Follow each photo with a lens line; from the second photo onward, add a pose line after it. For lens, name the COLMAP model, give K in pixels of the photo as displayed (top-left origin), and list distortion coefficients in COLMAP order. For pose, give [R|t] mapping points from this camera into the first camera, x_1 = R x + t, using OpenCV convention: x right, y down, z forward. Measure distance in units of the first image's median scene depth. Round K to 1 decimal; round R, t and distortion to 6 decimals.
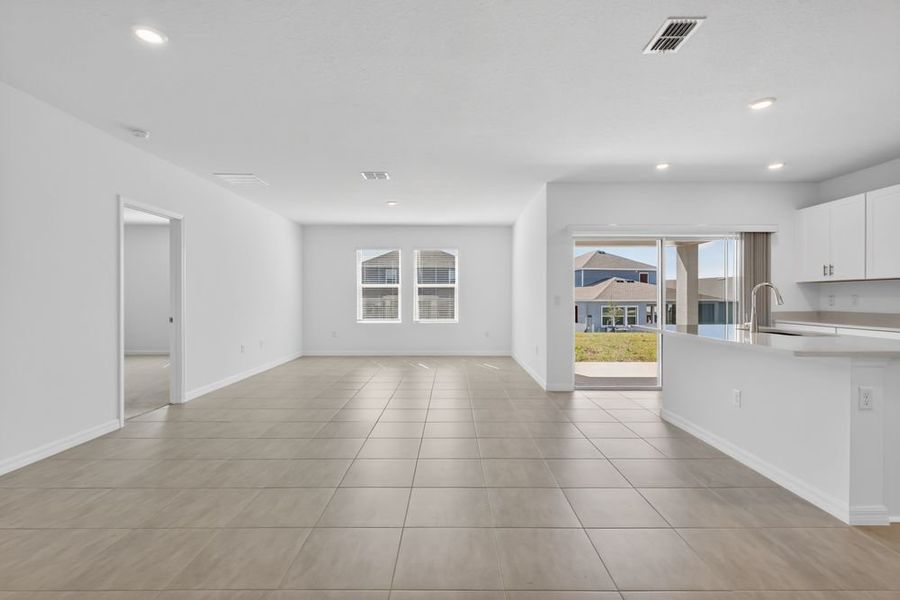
lens RADIAL K [[415.4, 0, 448.8], [0, 415.4, 302.3], [0, 0, 1]] dist [-0.002655, 0.000508]
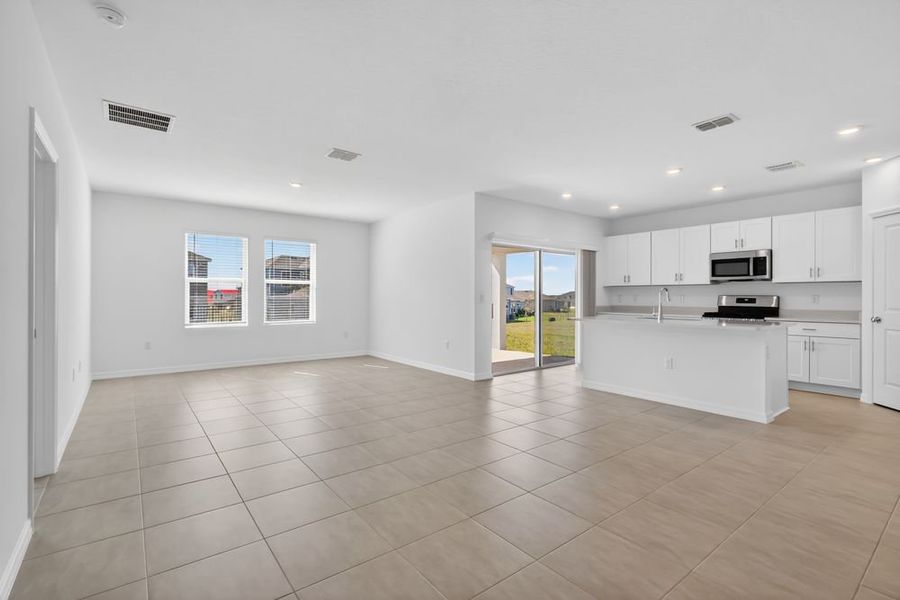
lens RADIAL K [[415.4, 0, 447.1], [0, 415.4, 294.8], [0, 0, 1]] dist [-0.002655, 0.000508]
pose [[0.794737, 0.005370, 0.606931, -0.472465], [0.003866, 0.999896, -0.013909, 0.000926], [-0.606942, 0.013401, 0.794633, 0.160727]]
